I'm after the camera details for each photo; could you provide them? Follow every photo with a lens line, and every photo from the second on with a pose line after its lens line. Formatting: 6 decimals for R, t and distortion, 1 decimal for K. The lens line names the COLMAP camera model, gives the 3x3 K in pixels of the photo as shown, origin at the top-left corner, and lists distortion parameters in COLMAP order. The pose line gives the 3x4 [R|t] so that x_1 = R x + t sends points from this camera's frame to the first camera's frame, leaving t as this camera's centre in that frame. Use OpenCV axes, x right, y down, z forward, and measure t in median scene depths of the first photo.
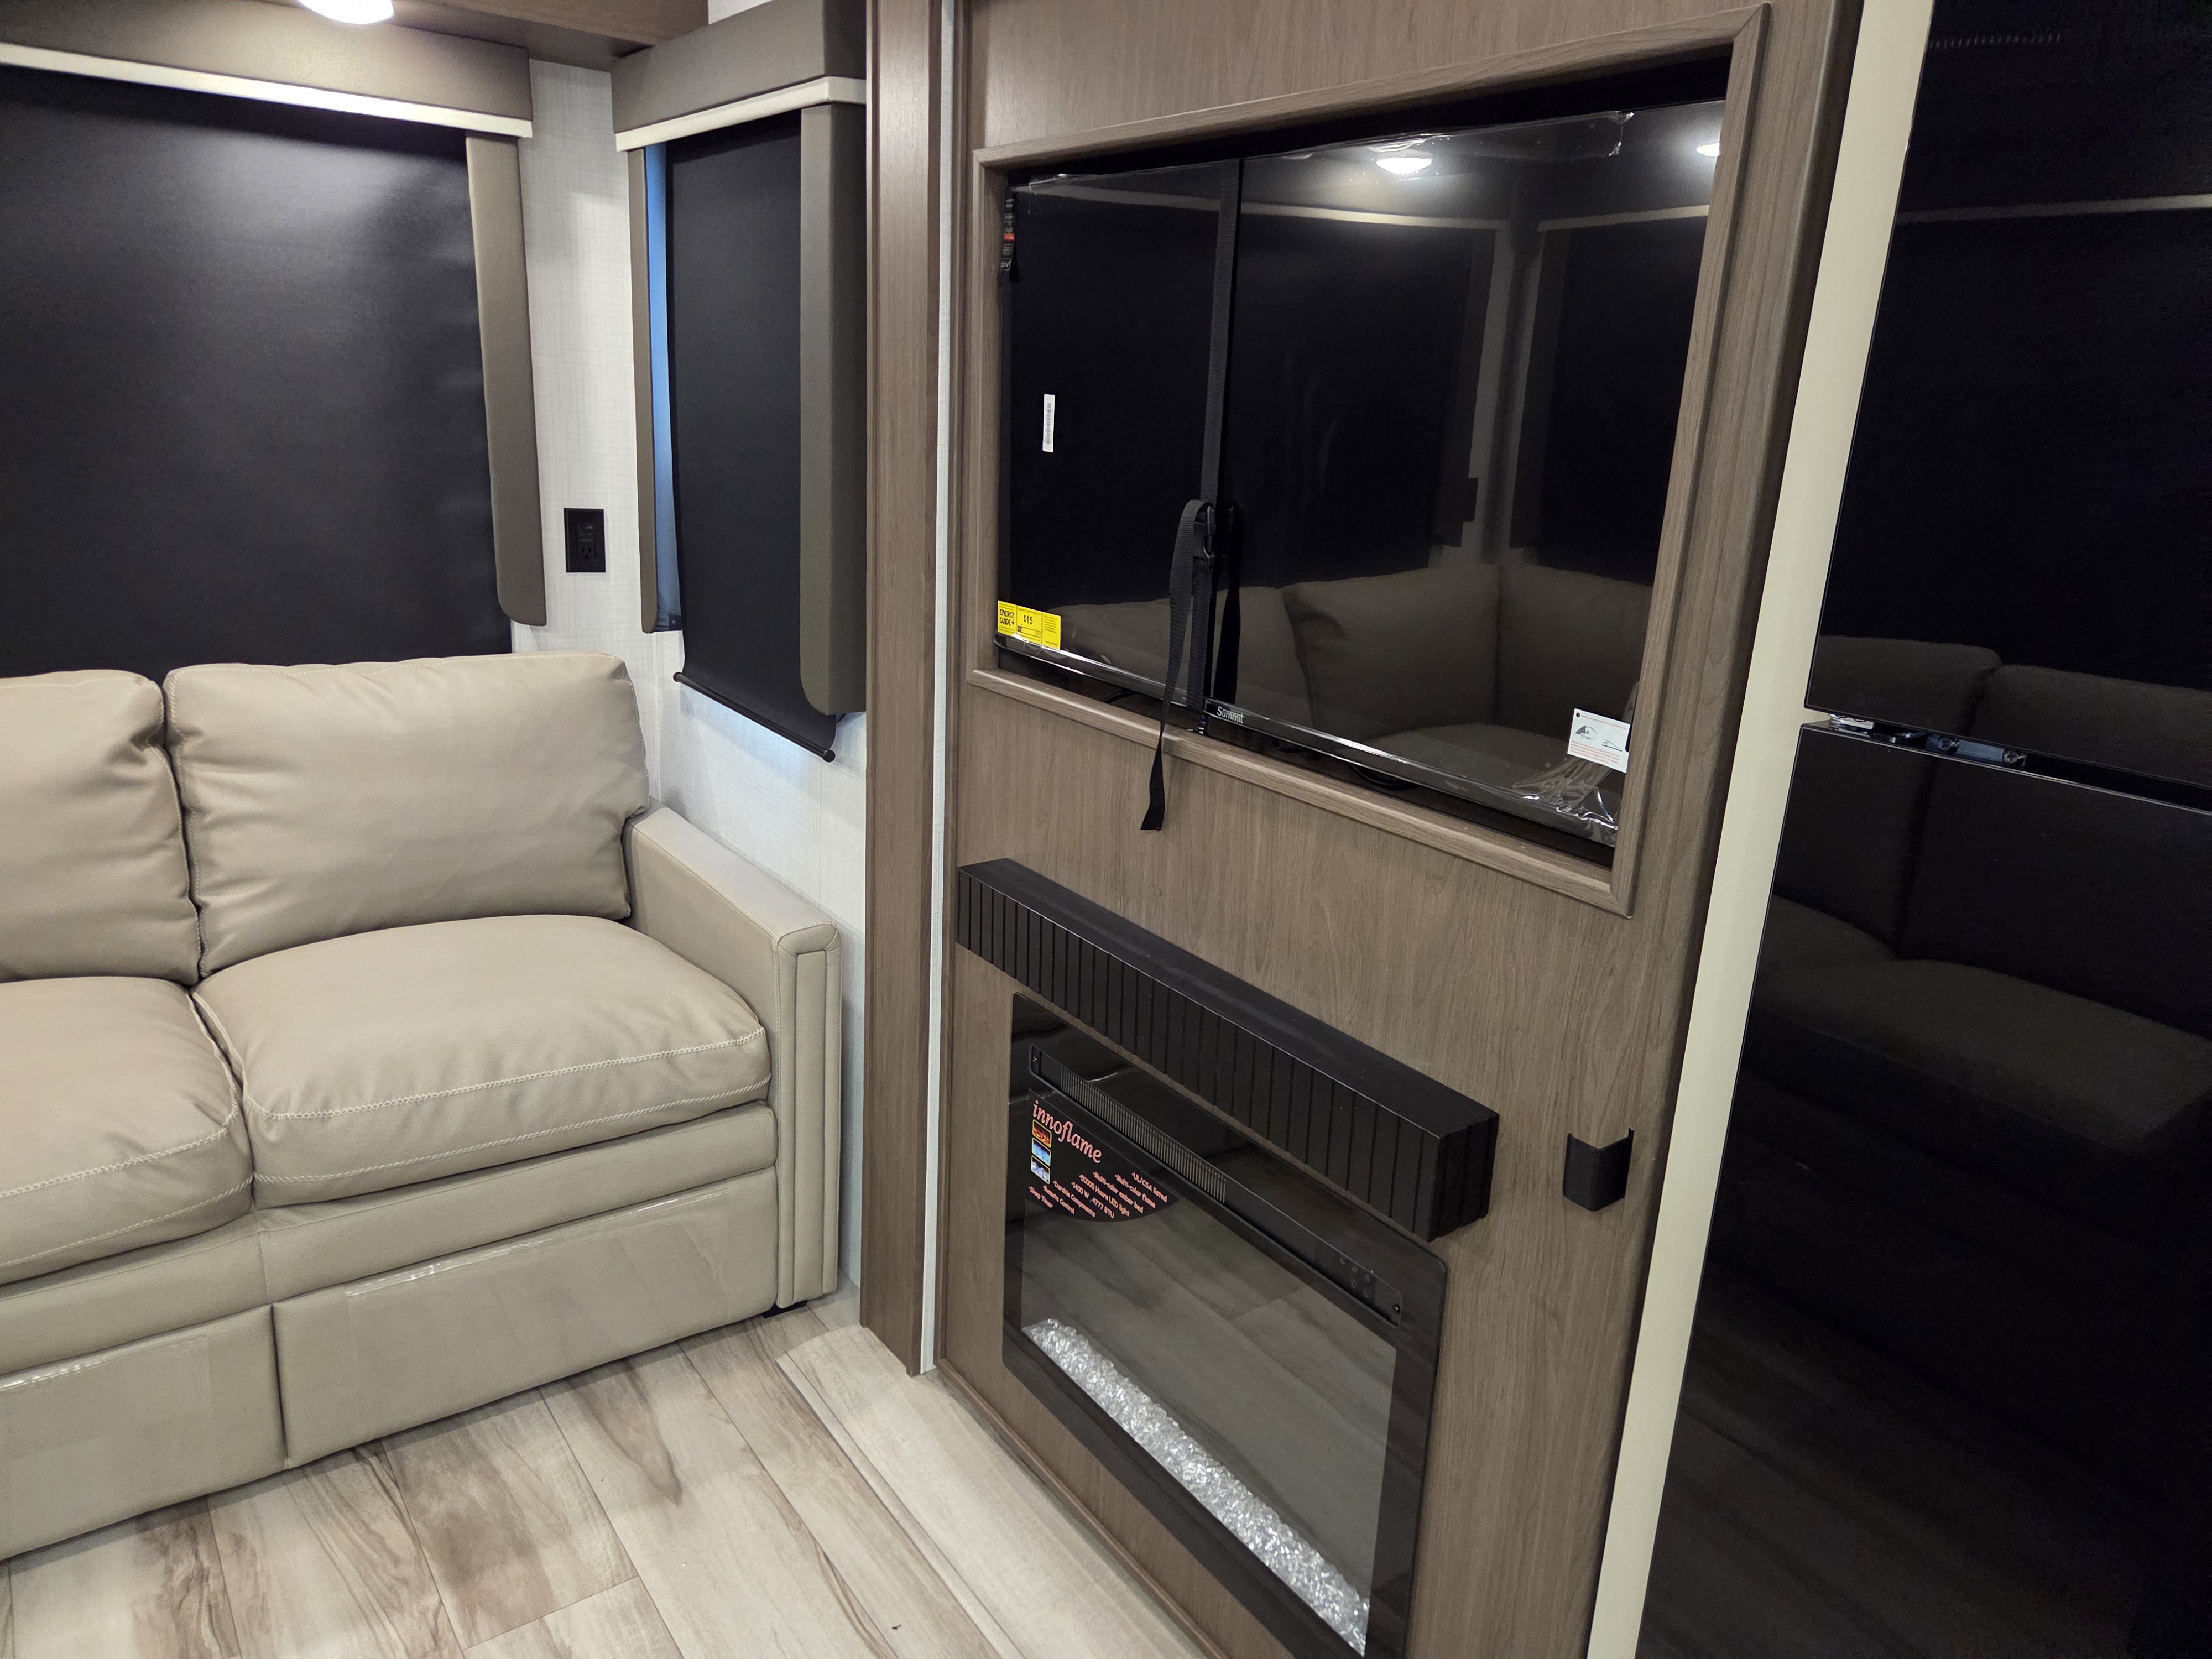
lens RADIAL K [[1489.1, 0, 1113.3], [0, 1489.1, 841.2], [0, 0, 1]] dist [0.051101, -0.045144]
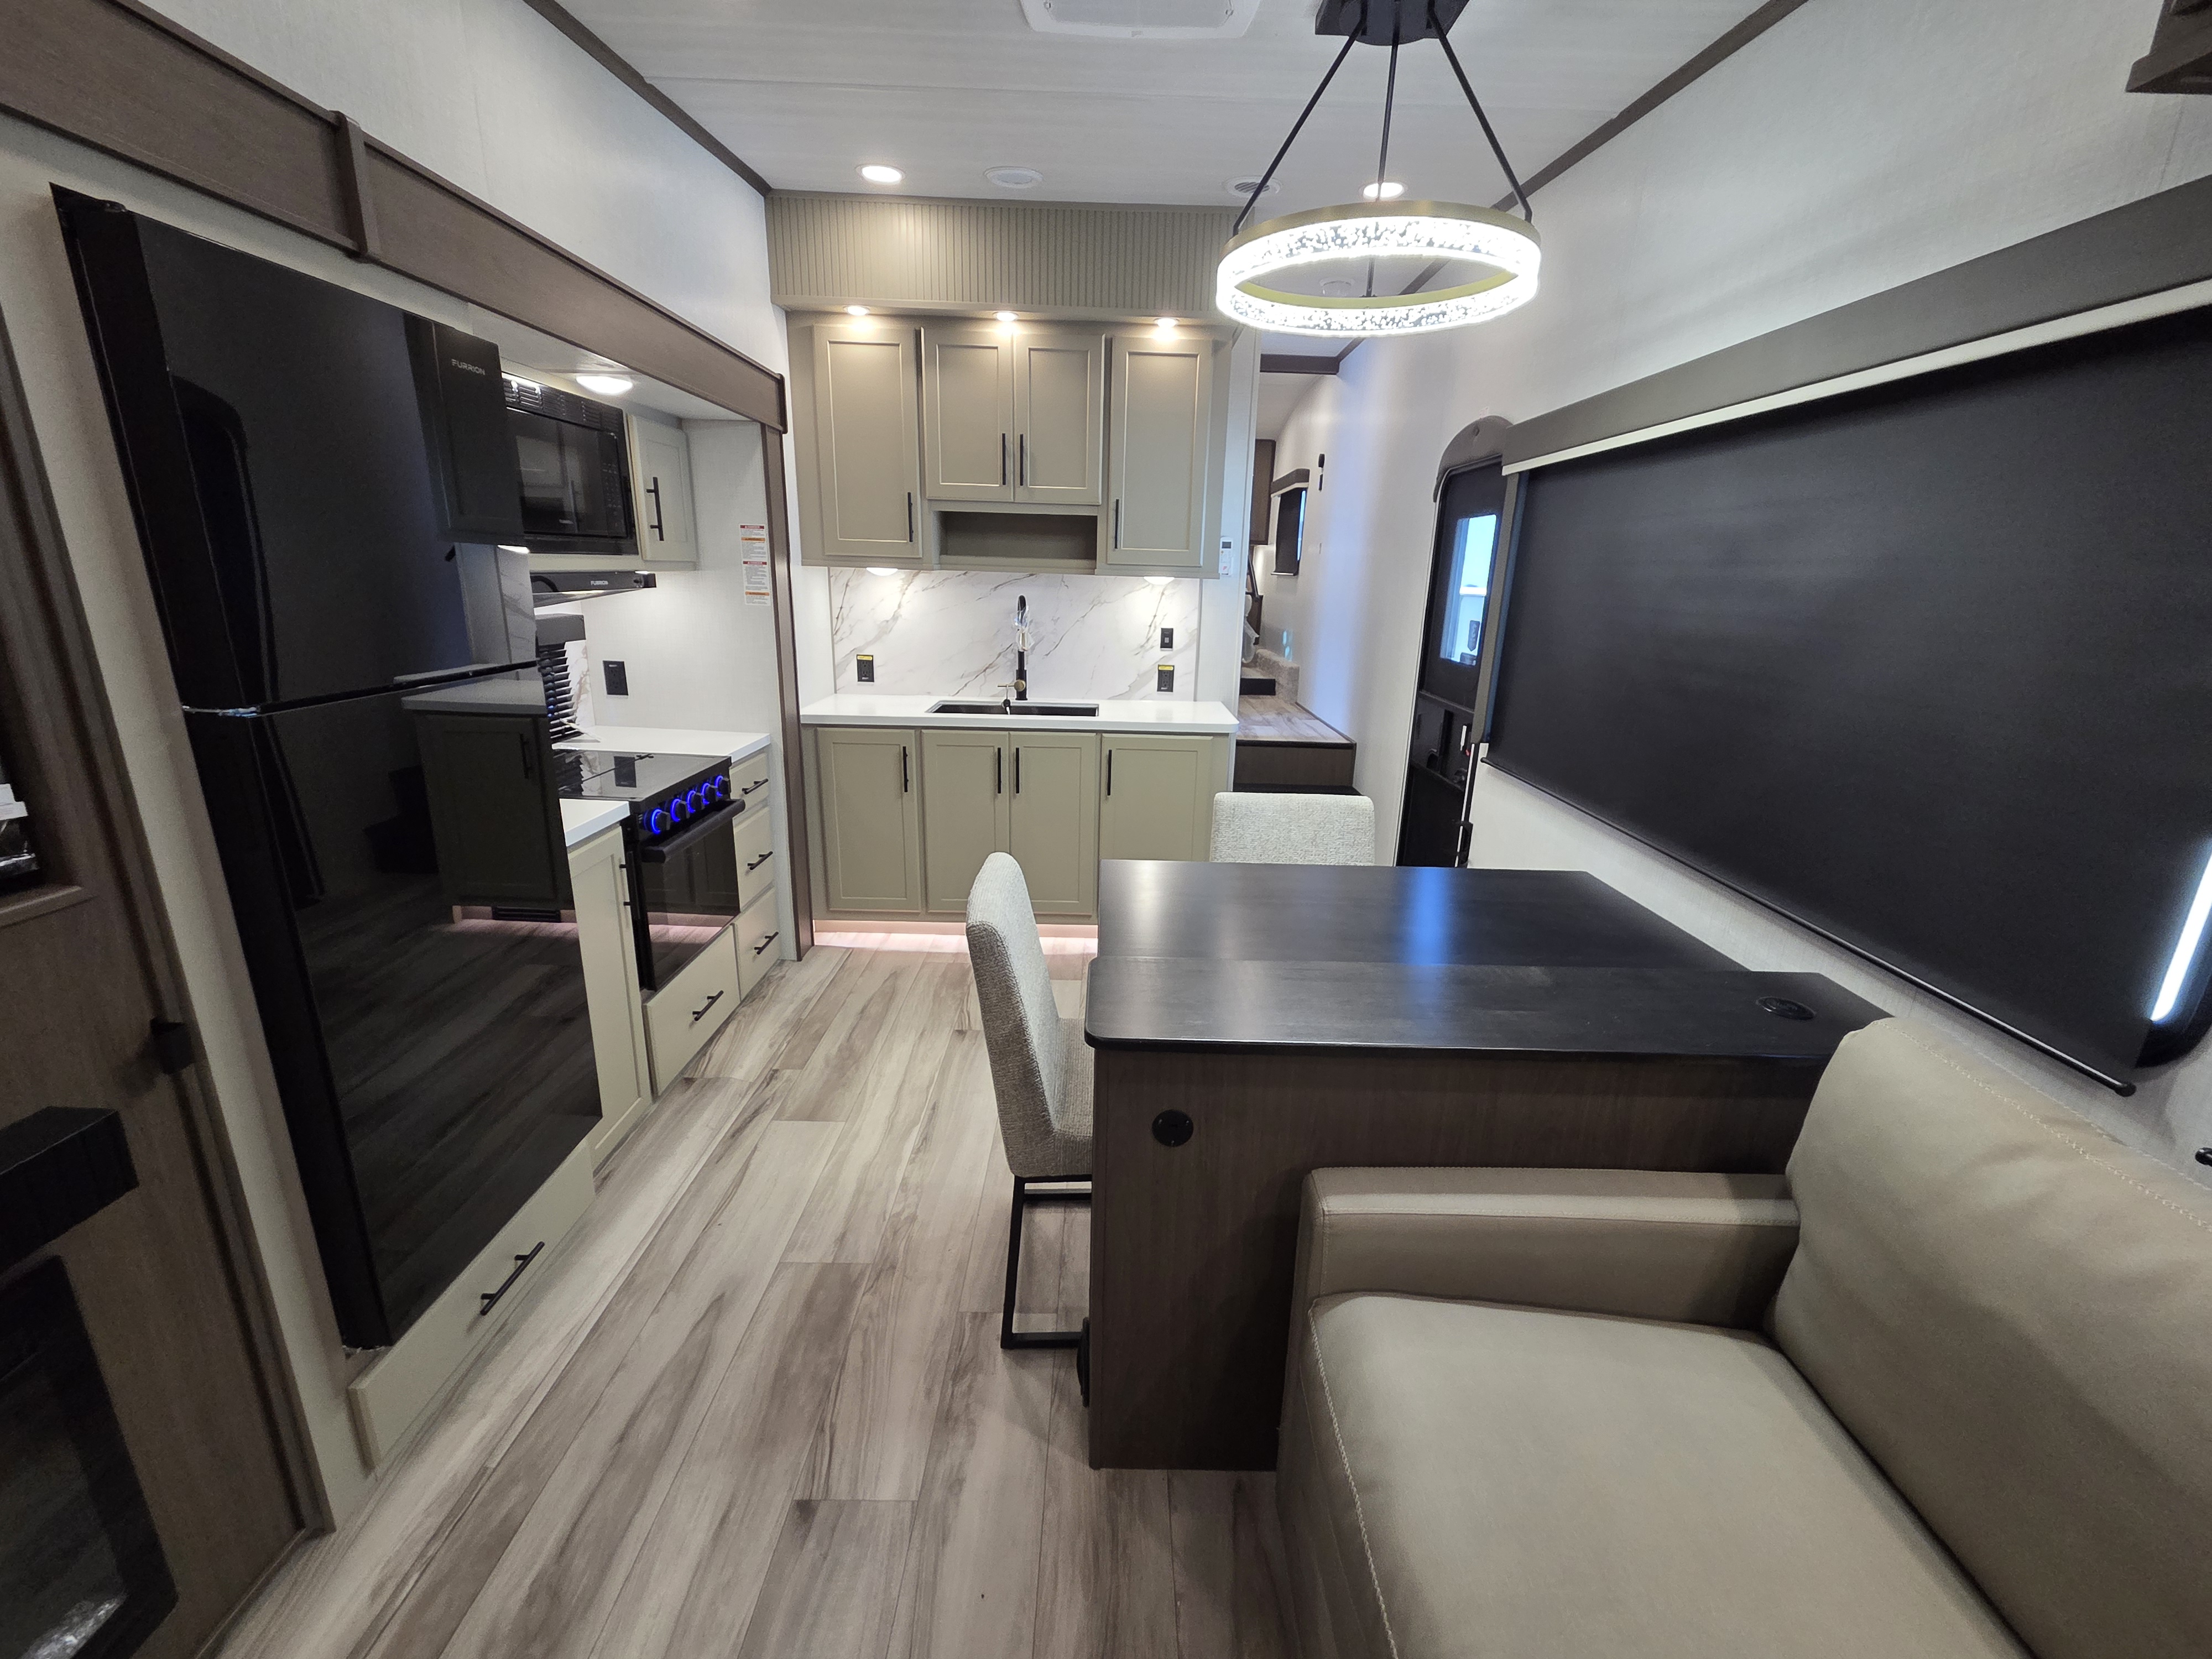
lens RADIAL K [[894.4, 0, 1120.5], [0, 894.4, 816.6], [0, 0, 1]] dist [0.002336, 0.000193]
pose [[-0.807039, -0.238606, 0.540144, -0.997361], [0.087014, 0.856686, 0.508446, -0.416243], [-0.584052, 0.457336, -0.670617, 1.139607]]
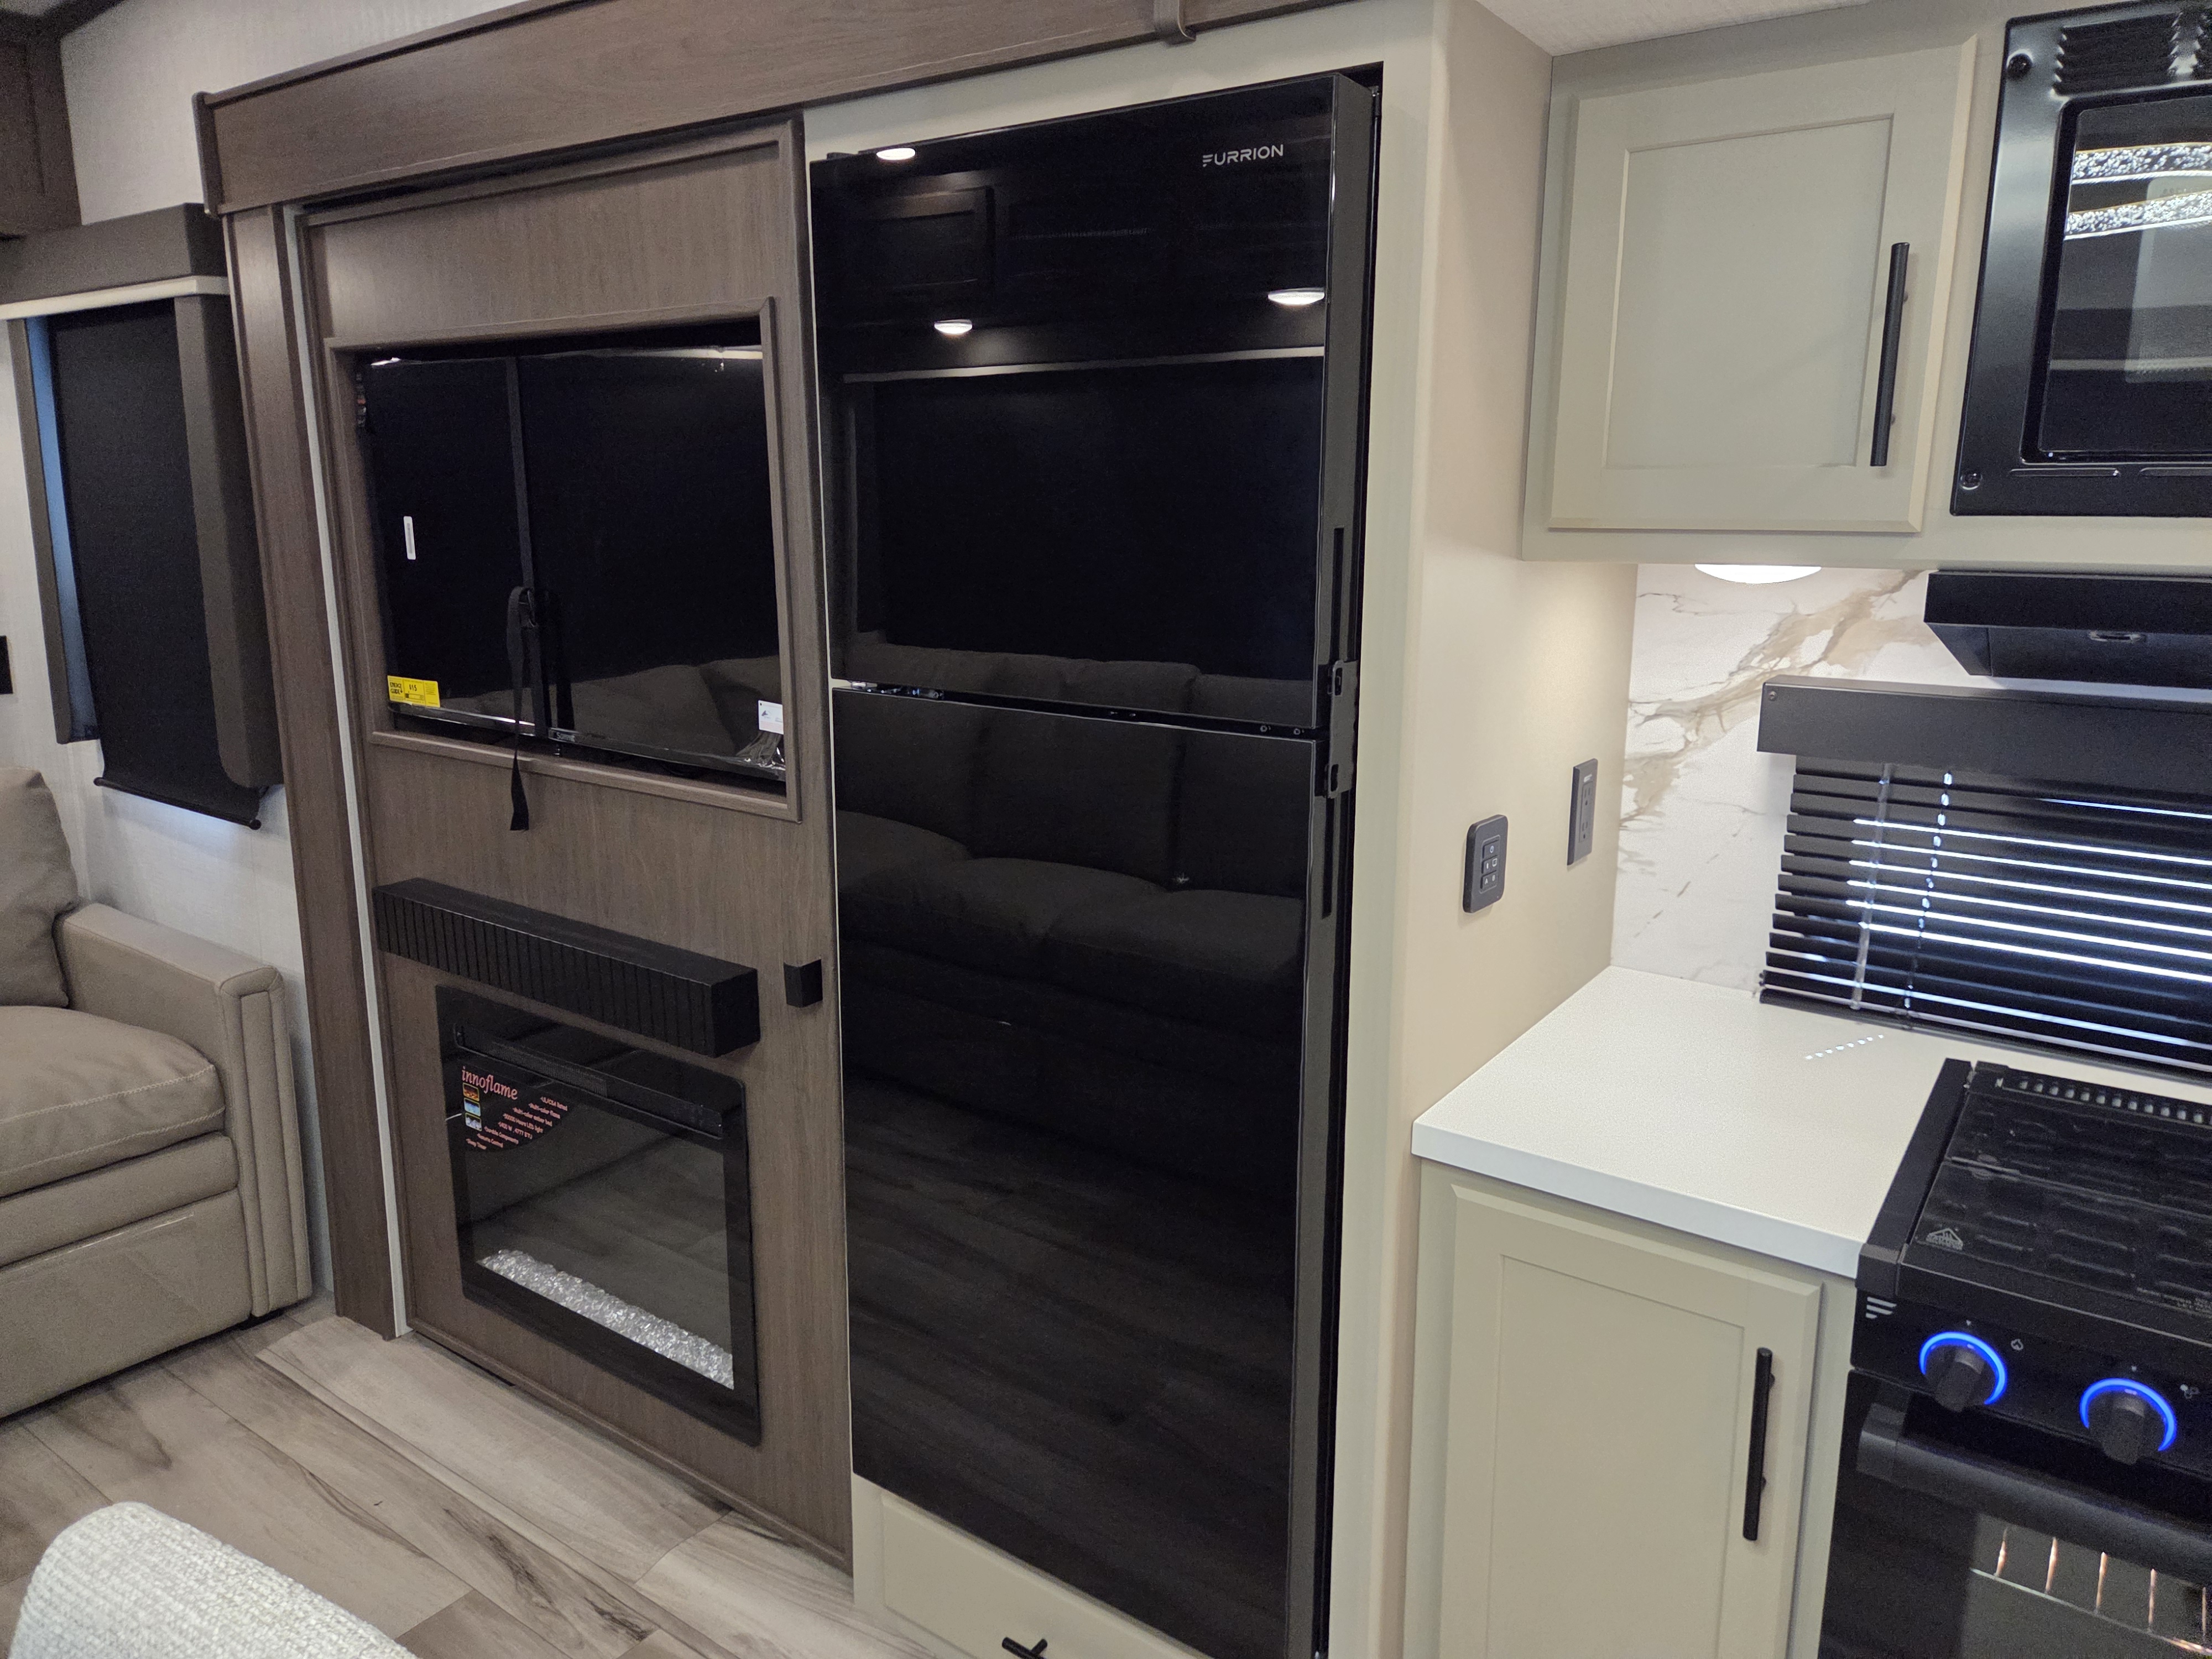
lens RADIAL K [[1489.1, 0, 1123.3], [0, 1489.1, 812.5], [0, 0, 1]] dist [0.051101, -0.045144]
pose [[0.945388, -0.108424, 0.307387, 0.105849], [0.131687, 0.989713, -0.055912, 0.104387], [-0.298162, 0.093337, 0.949941, -0.379511]]
